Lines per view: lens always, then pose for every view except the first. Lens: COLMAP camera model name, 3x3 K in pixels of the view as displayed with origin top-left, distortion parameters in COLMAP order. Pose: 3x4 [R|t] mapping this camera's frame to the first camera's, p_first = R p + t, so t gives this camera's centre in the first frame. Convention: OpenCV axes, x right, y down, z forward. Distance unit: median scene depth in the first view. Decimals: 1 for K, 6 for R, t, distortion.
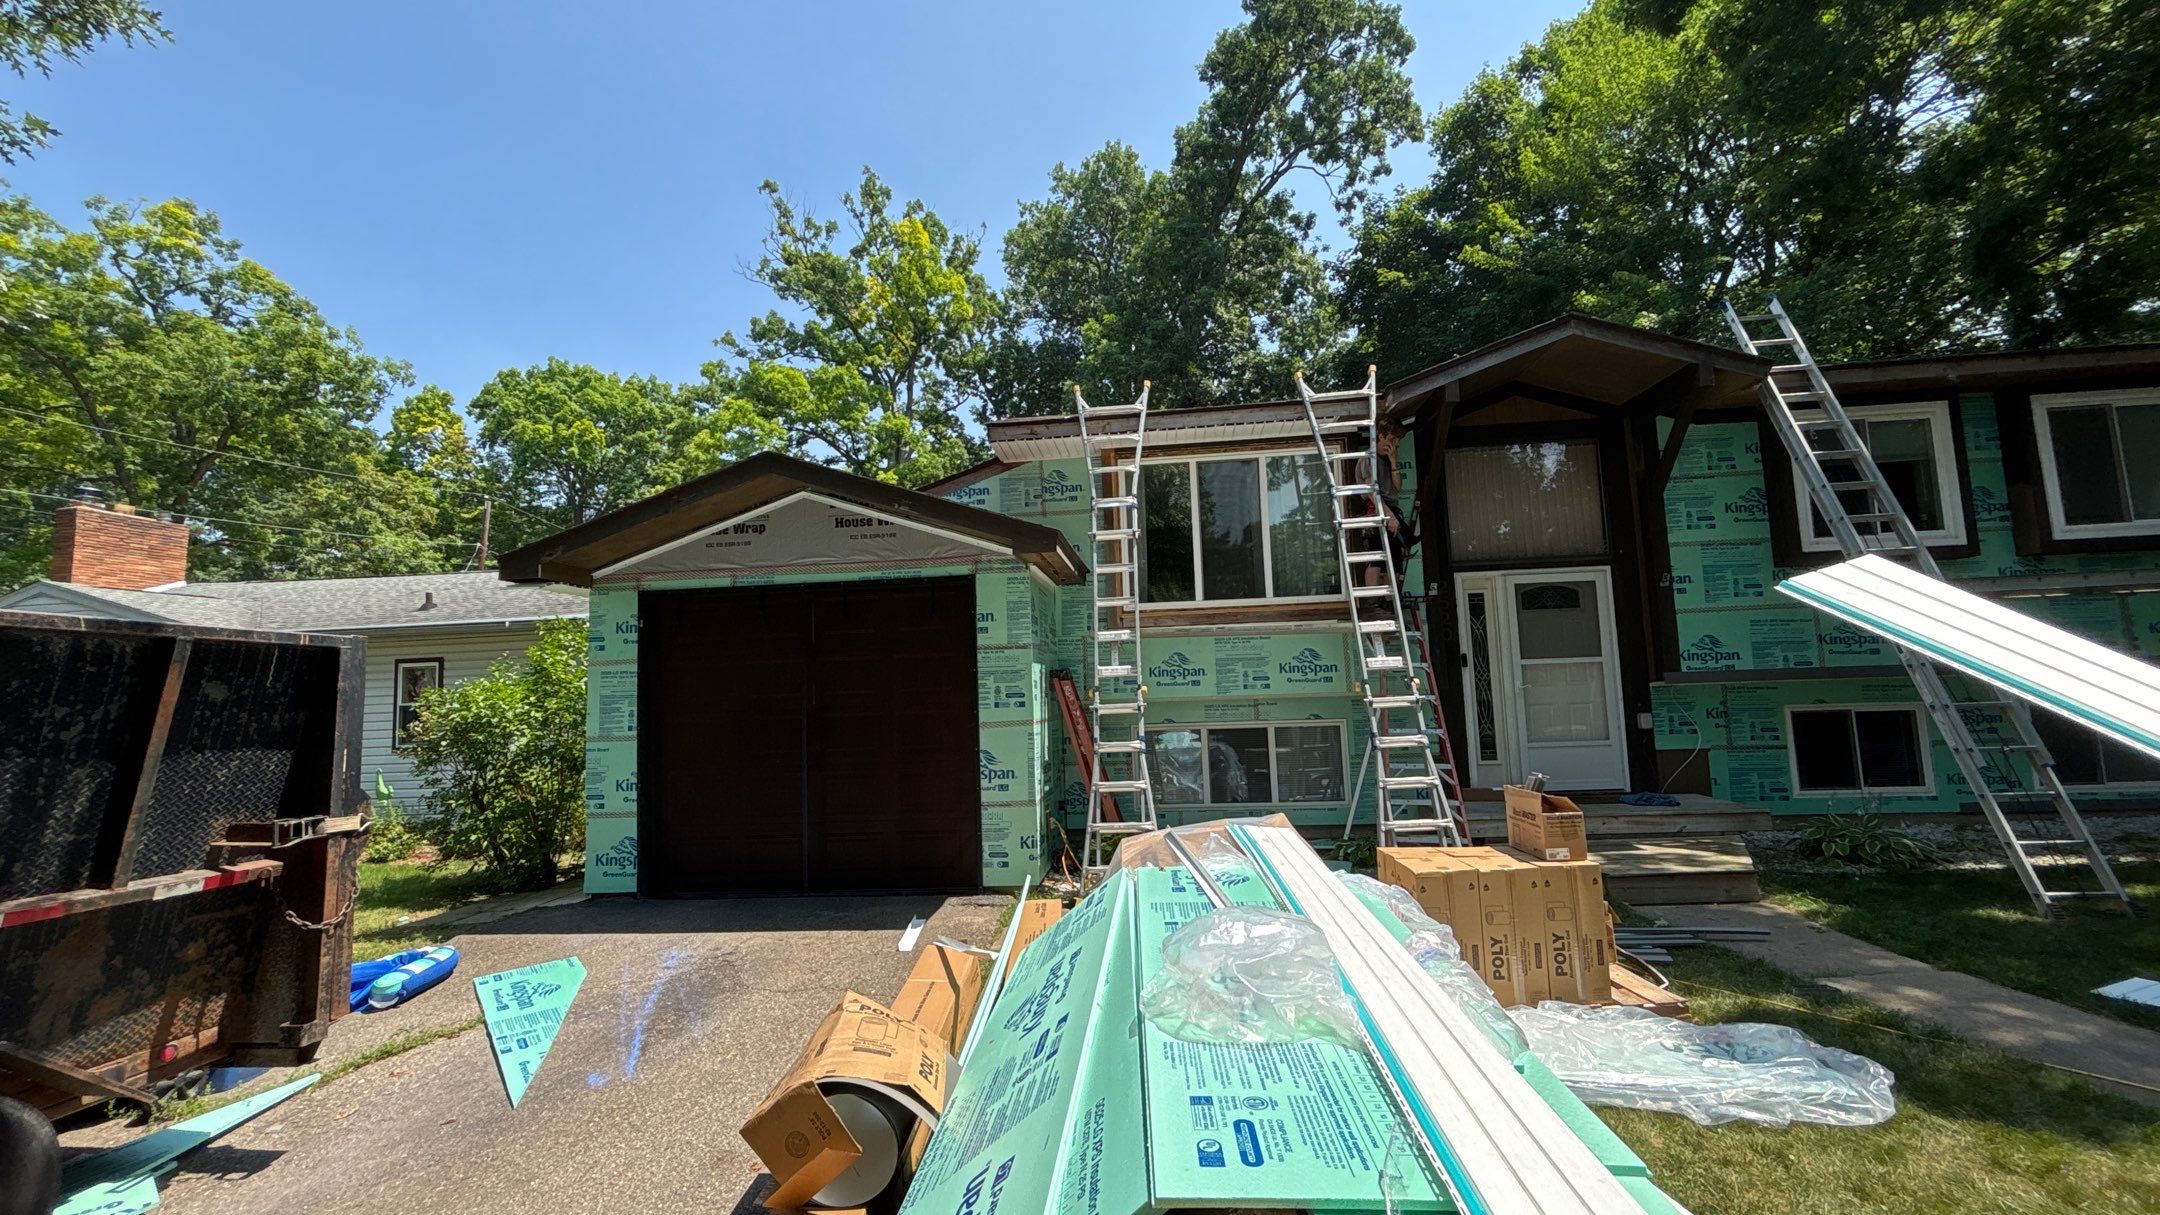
lens RADIAL K [[867.5, 0, 1074.6], [0, 867.5, 606.3], [0, 0, 1]] dist [0.012340, 0.000094]
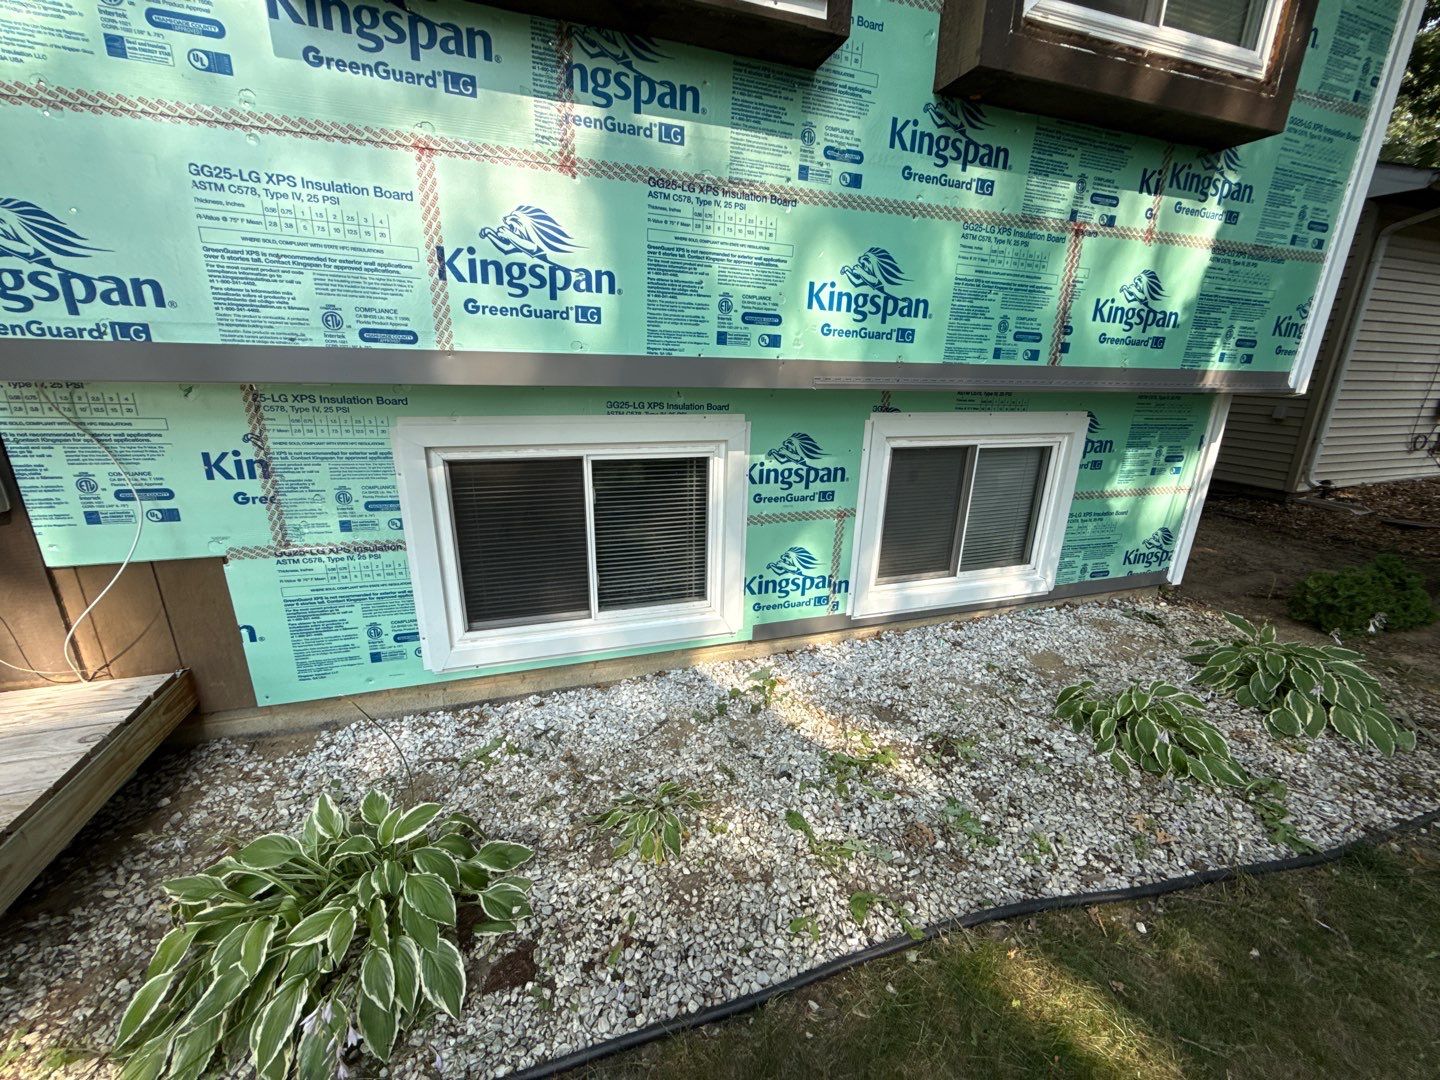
lens RADIAL K [[569.9, 0, 720.0], [0, 569.9, 540.0], [0, 0, 1]] dist [0.000641, -0.000654]
pose [[0.921341, -0.059108, 0.384236, 0.833277], [-0.093685, 0.925487, 0.367011, 0.043998], [-0.377299, -0.374140, 0.847151, 0.709635]]
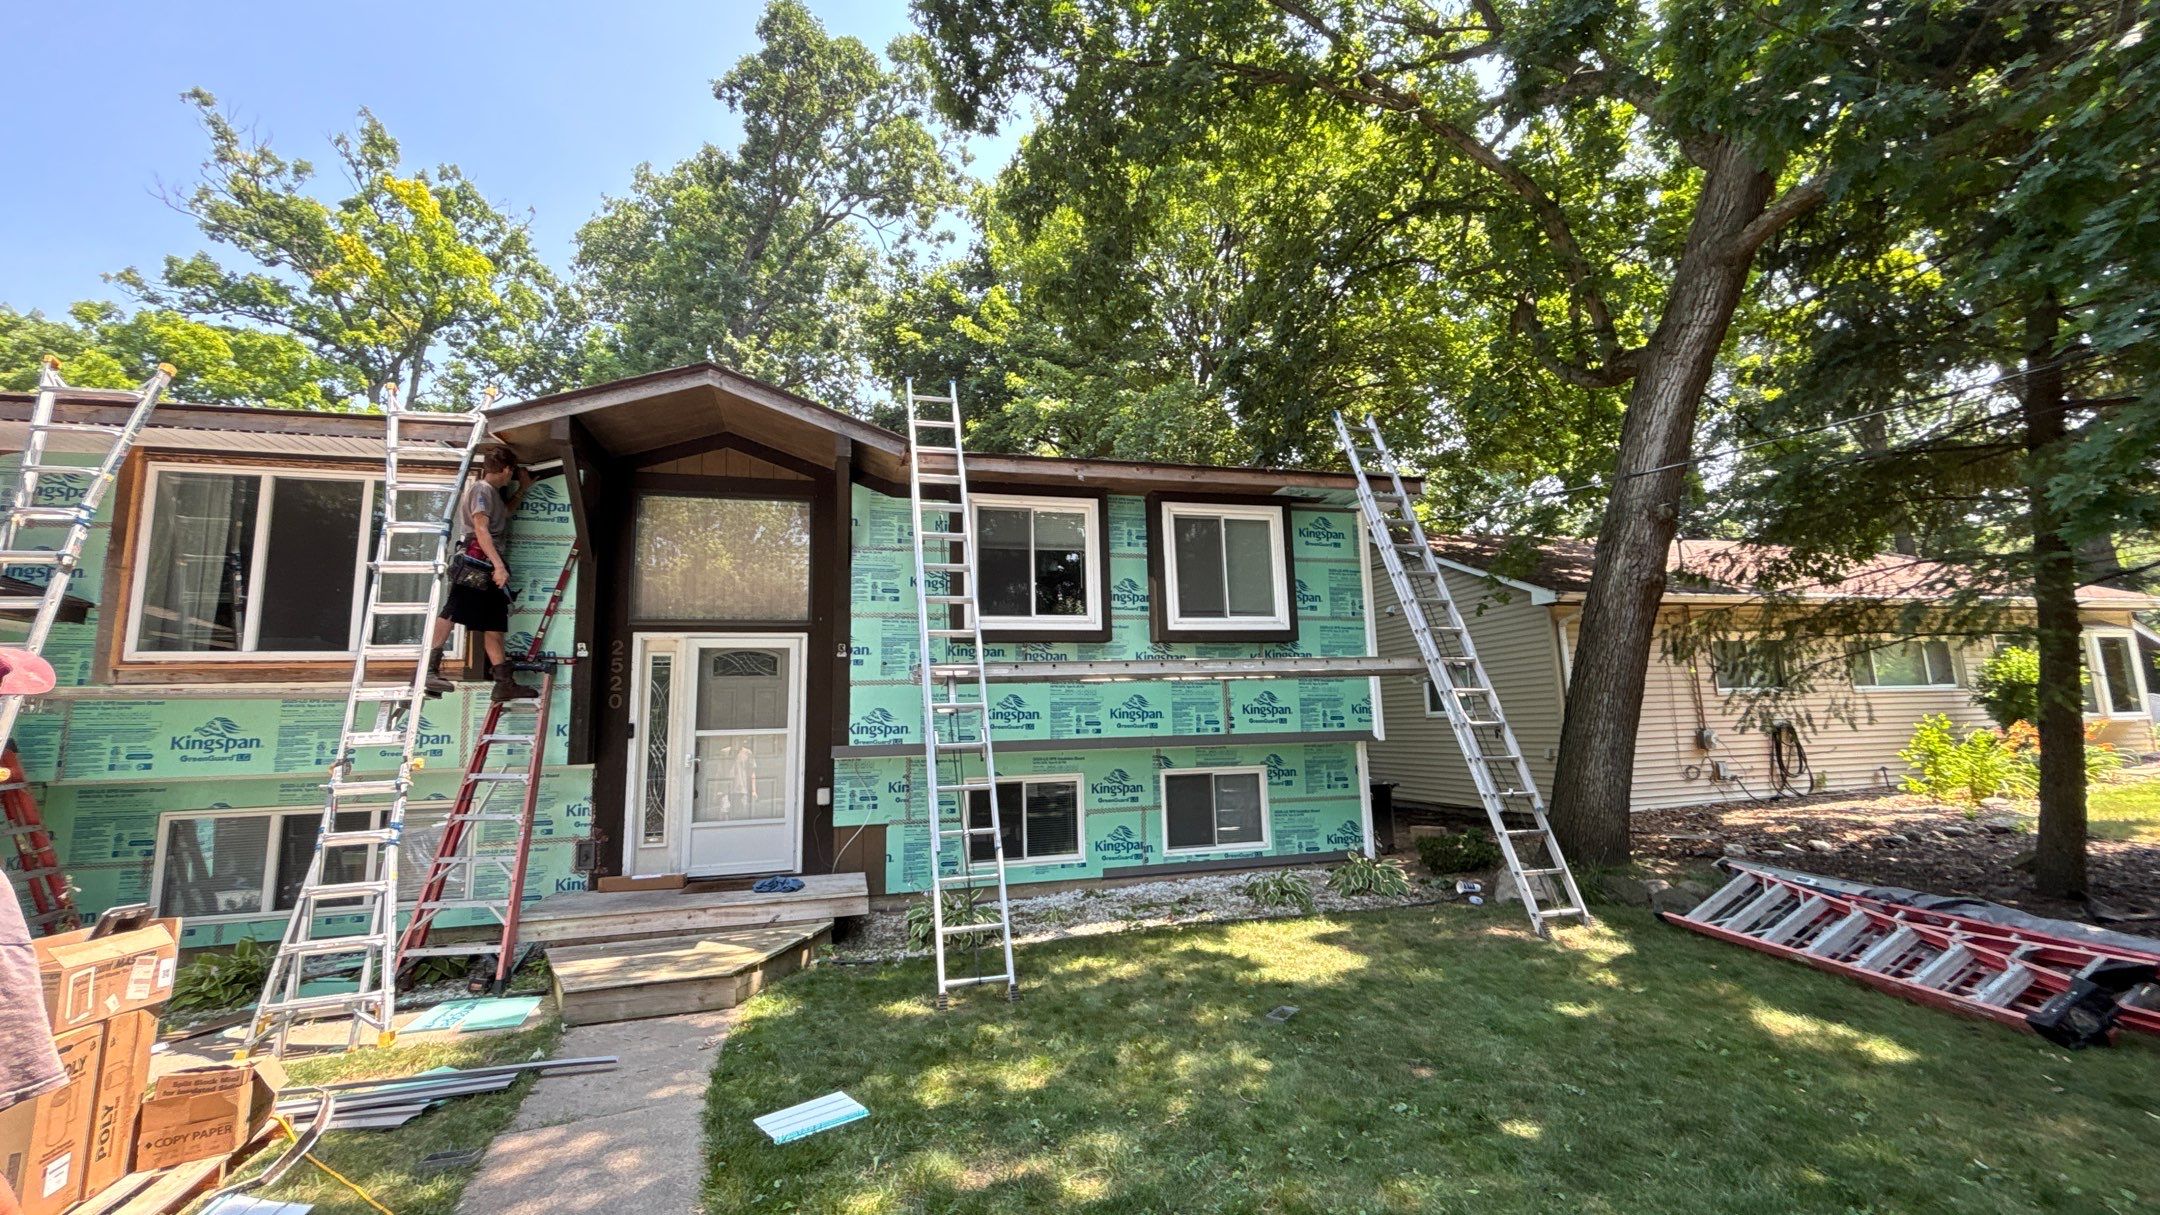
lens RADIAL K [[867.5, 0, 1074.6], [0, 867.5, 606.3], [0, 0, 1]] dist [0.012340, 0.000094]
pose [[0.937391, 0.059932, 0.343084, 0.573990], [-0.041879, 0.997332, -0.059794, -0.031846], [-0.345752, 0.041682, 0.937400, -0.002414]]
